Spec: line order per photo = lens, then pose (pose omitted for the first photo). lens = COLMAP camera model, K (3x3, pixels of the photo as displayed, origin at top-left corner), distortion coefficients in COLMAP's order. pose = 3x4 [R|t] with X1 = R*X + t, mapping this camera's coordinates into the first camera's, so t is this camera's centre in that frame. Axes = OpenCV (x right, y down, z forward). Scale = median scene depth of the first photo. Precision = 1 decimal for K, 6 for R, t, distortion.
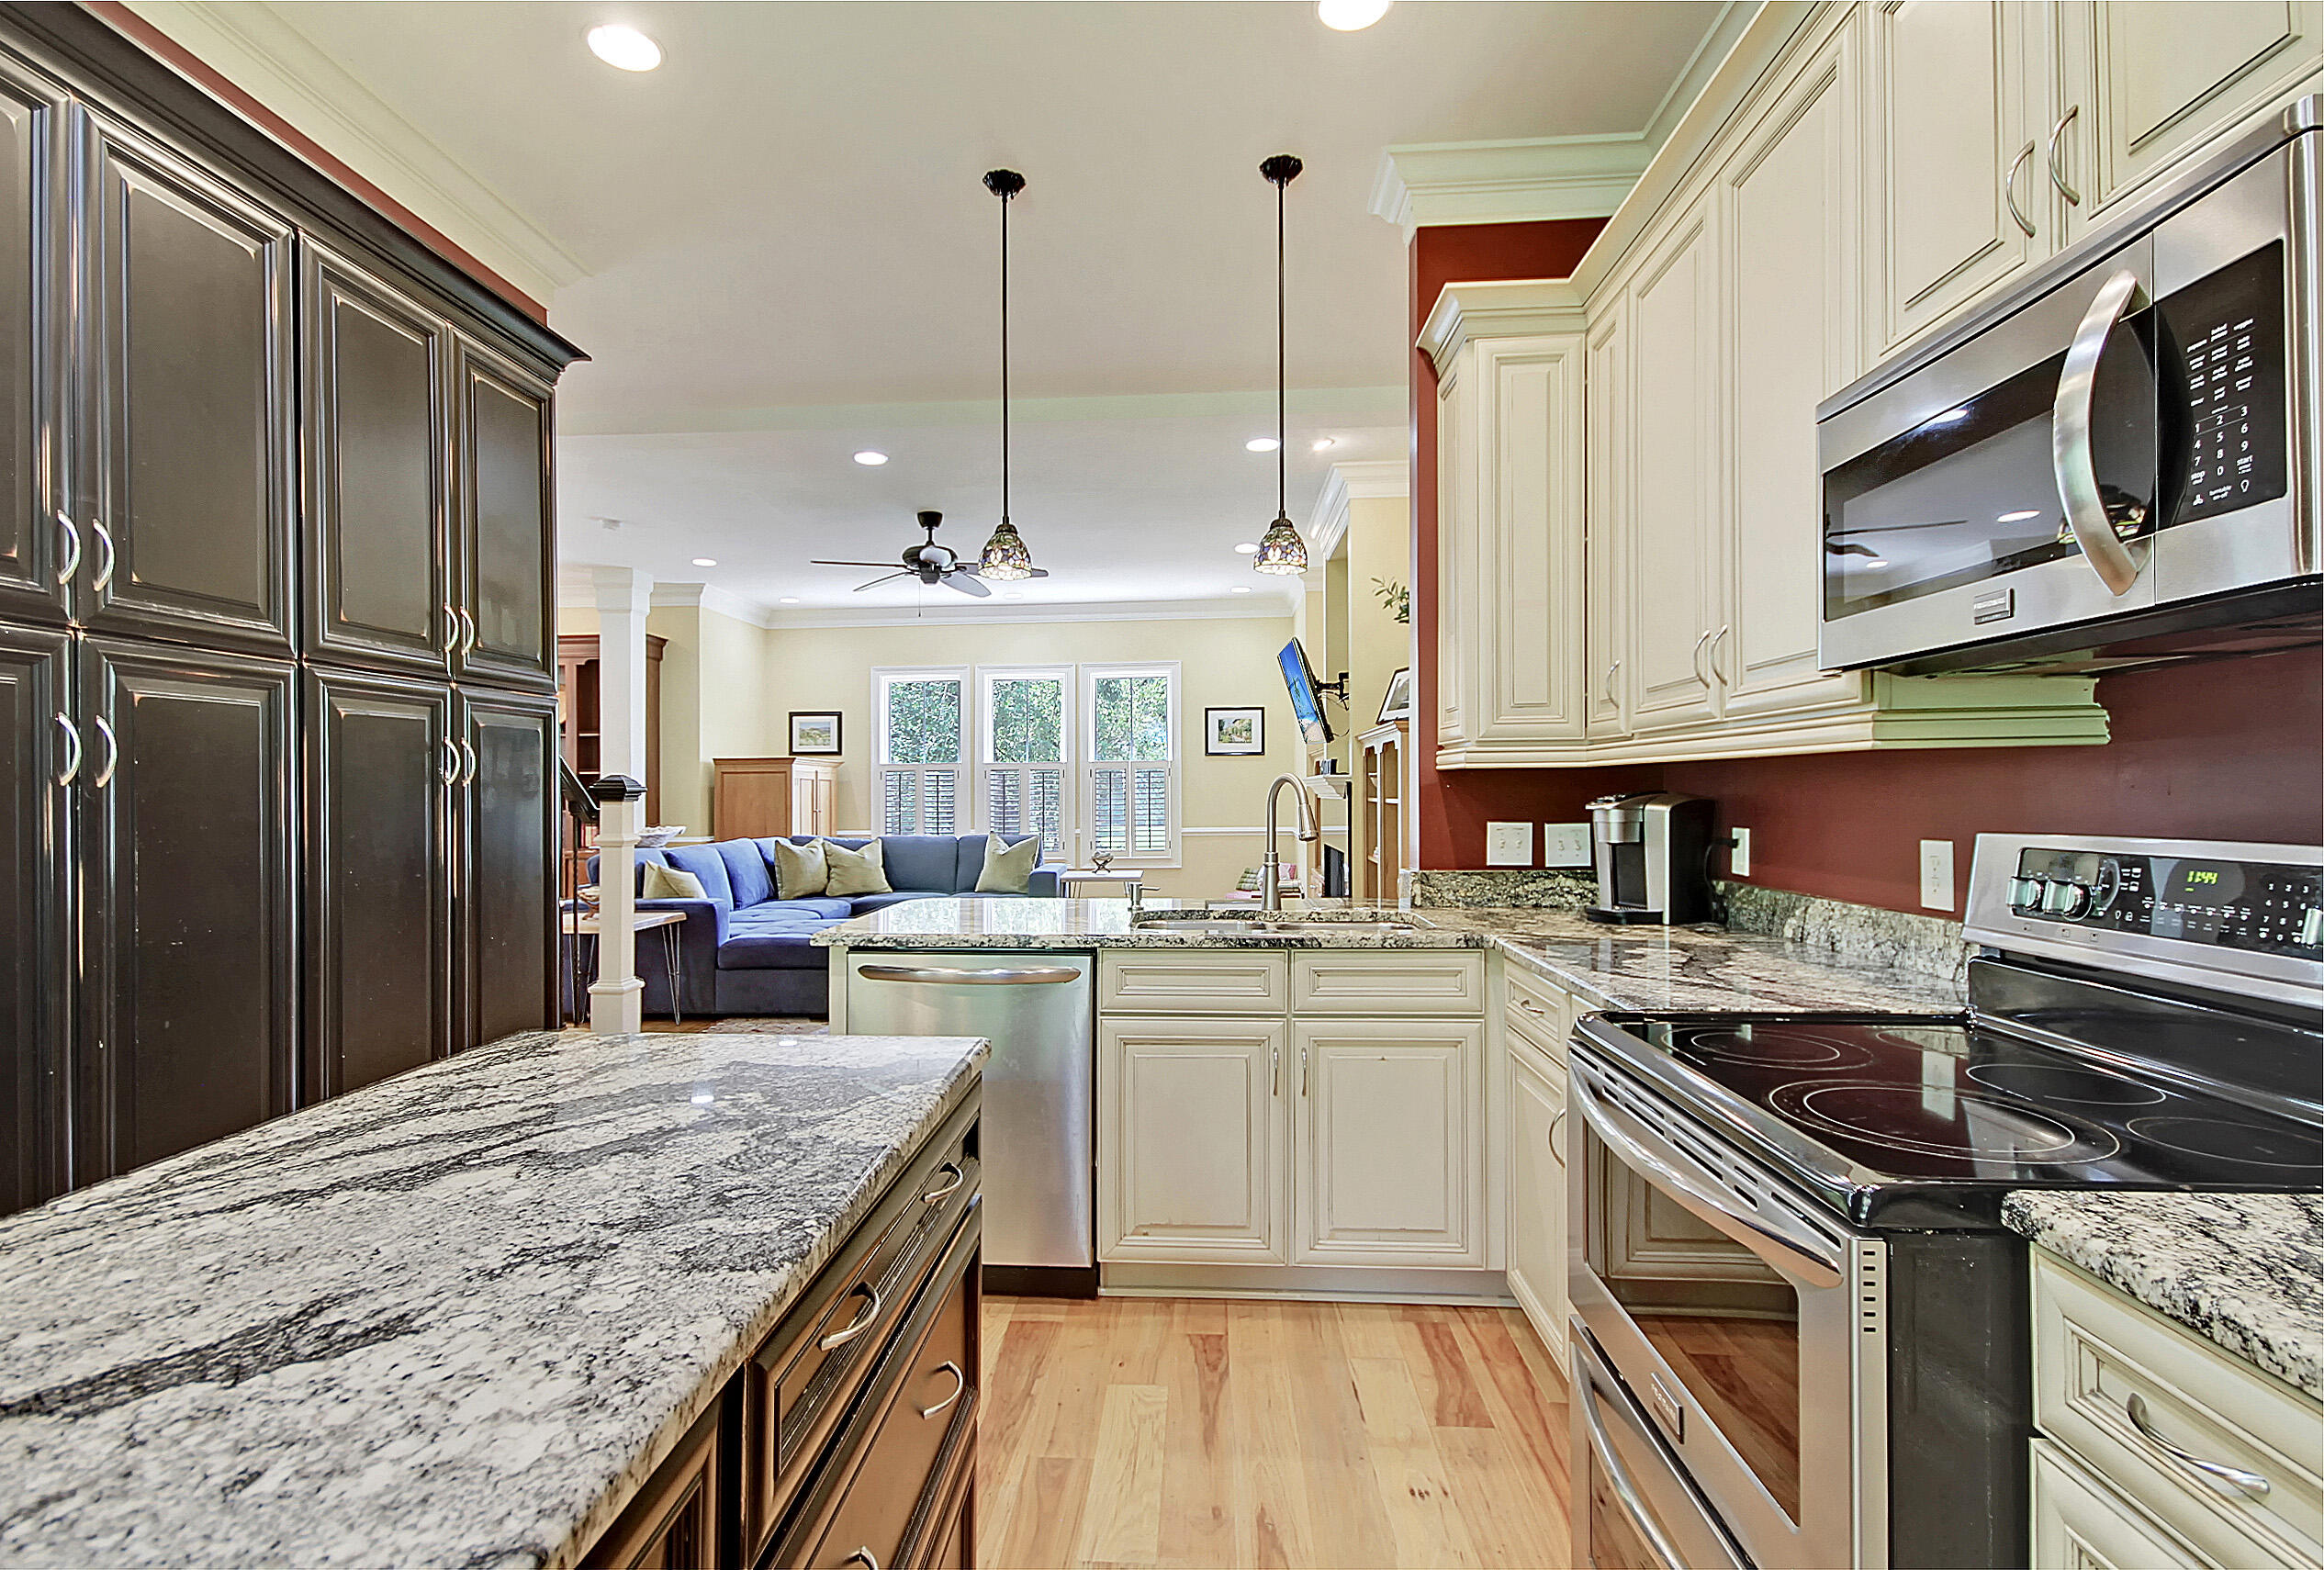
lens RADIAL K [[1095.2, 0, 1153.1], [0, 1095.2, 774.2], [0, 0, 1]] dist [0.023187, -0.007830]
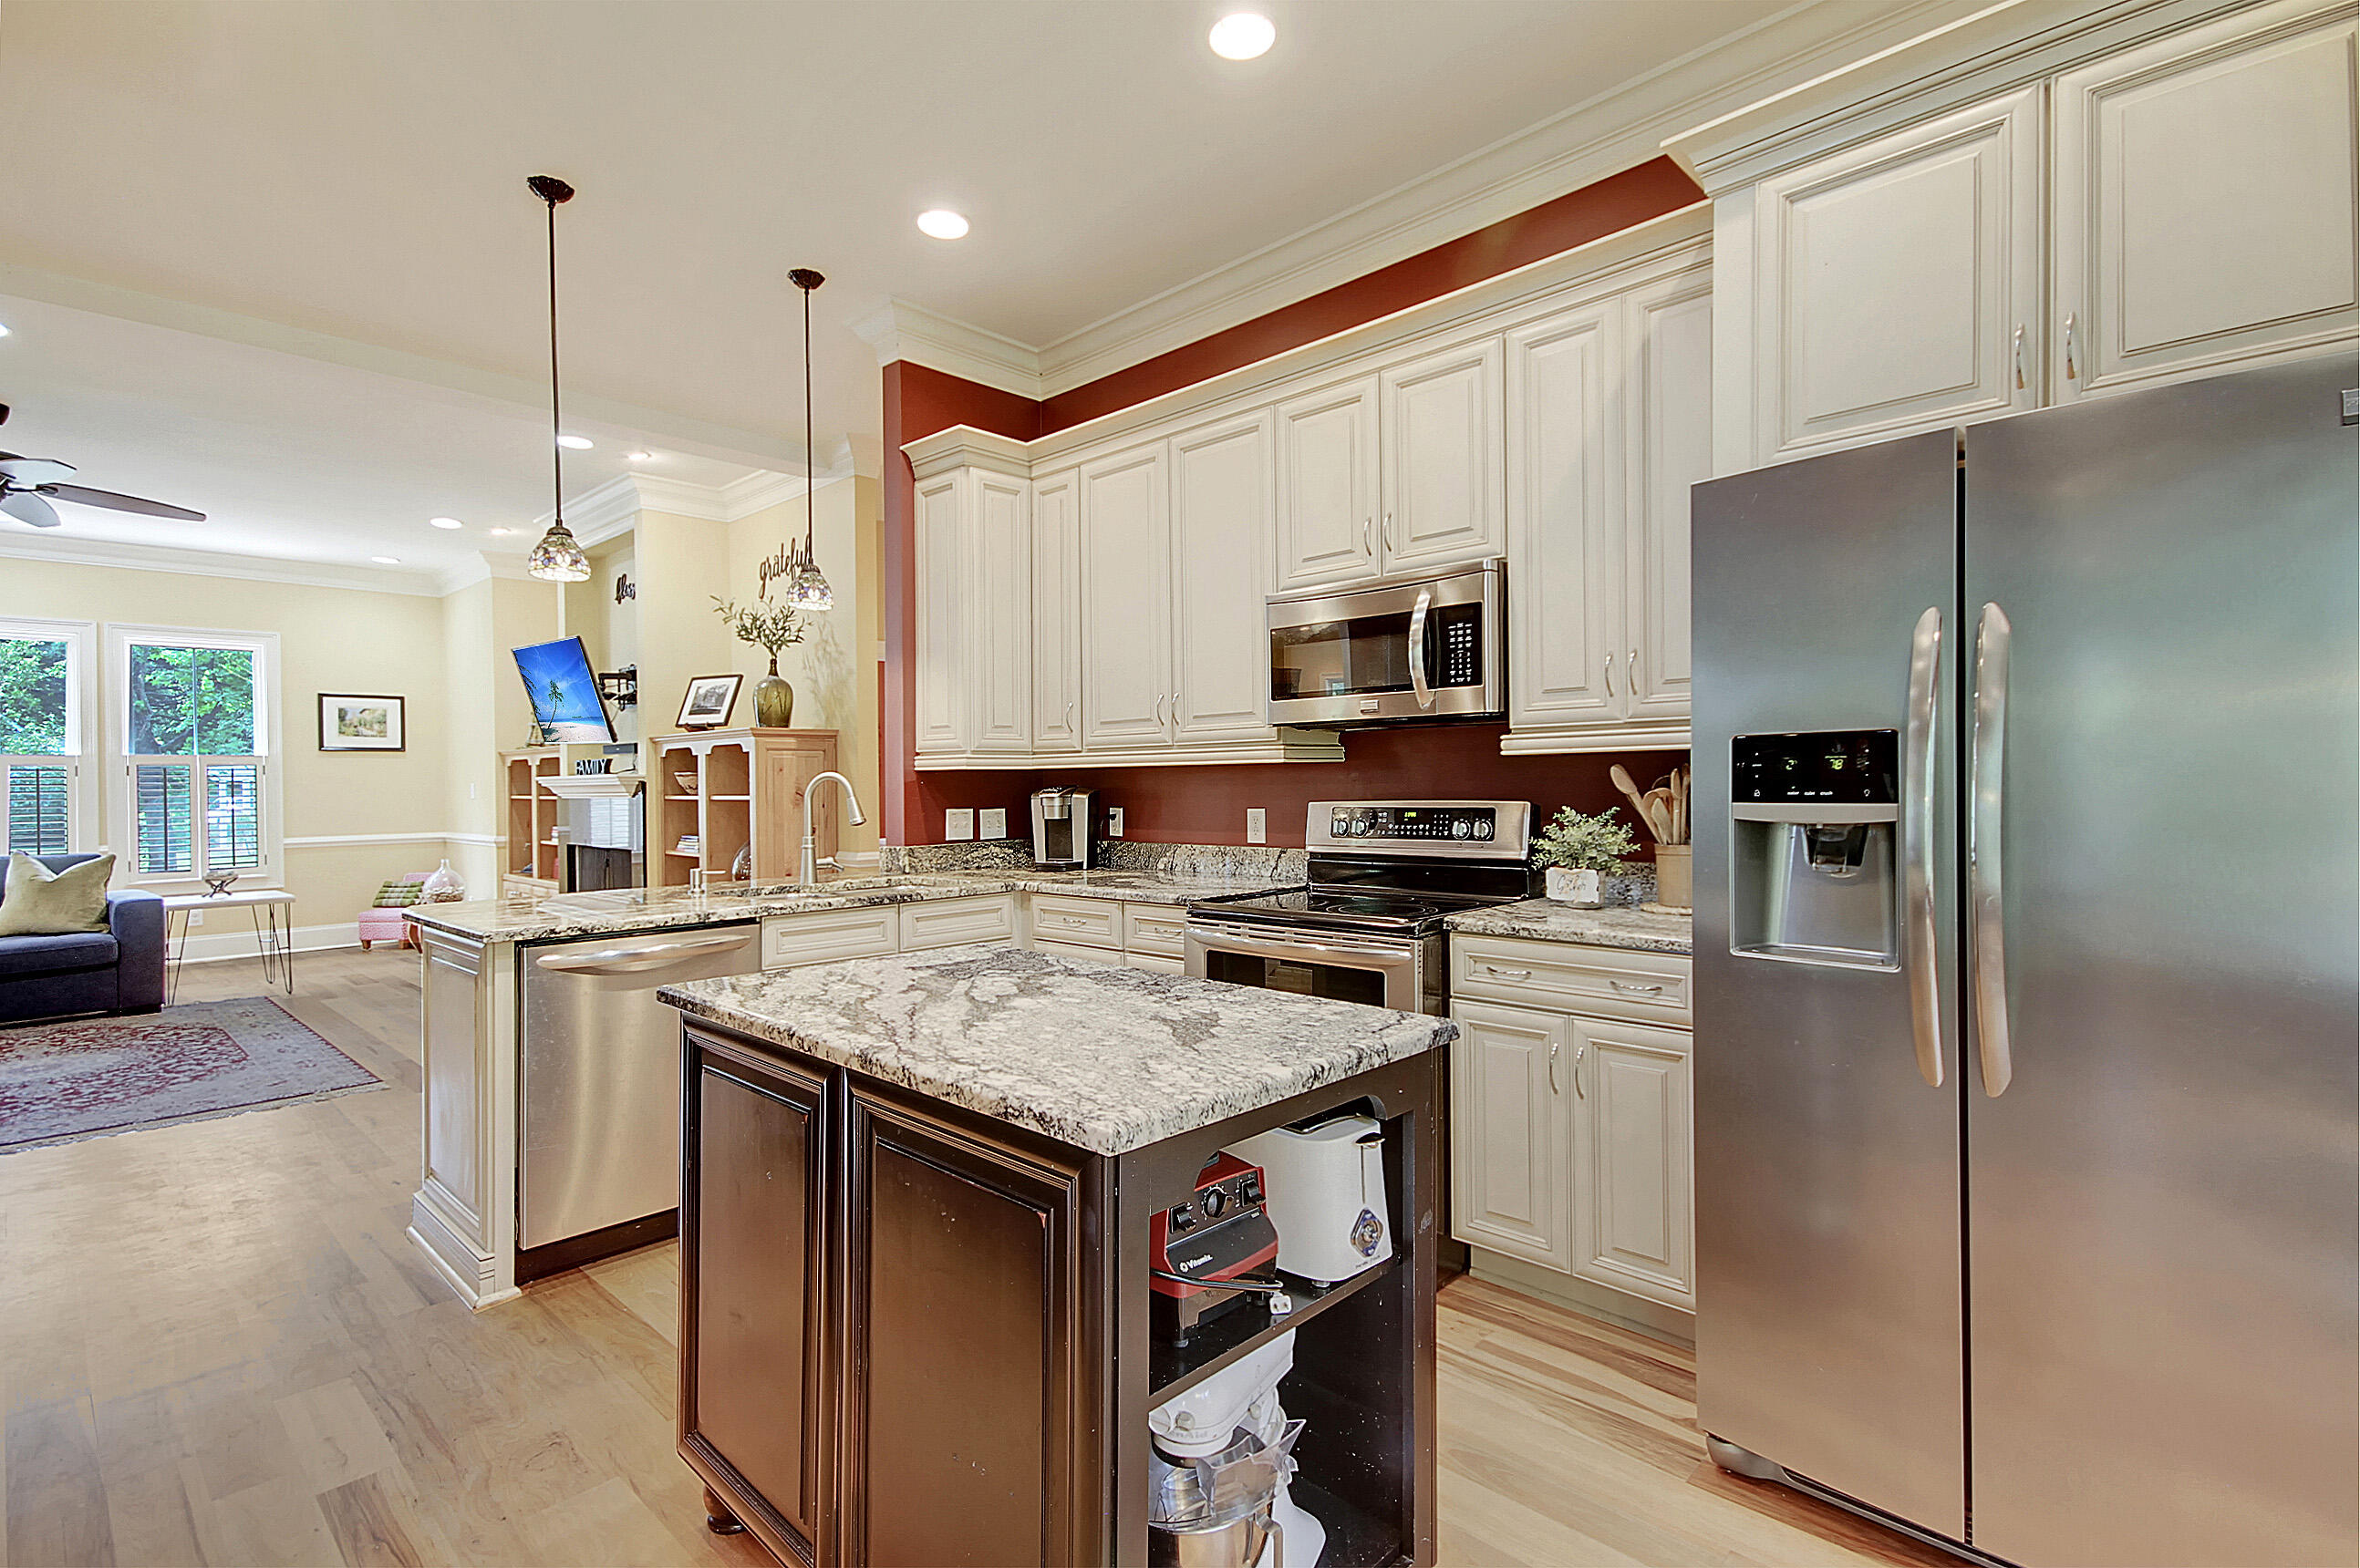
lens RADIAL K [[1112.1, 0, 1145.8], [0, 1112.1, 775.0], [0, 0, 1]] dist [0.023187, -0.007830]
pose [[0.656881, 0.003945, 0.753984, -0.684902], [-0.003630, 0.999991, -0.002069, 0.003425], [-0.753985, -0.001377, 0.656890, -0.118400]]
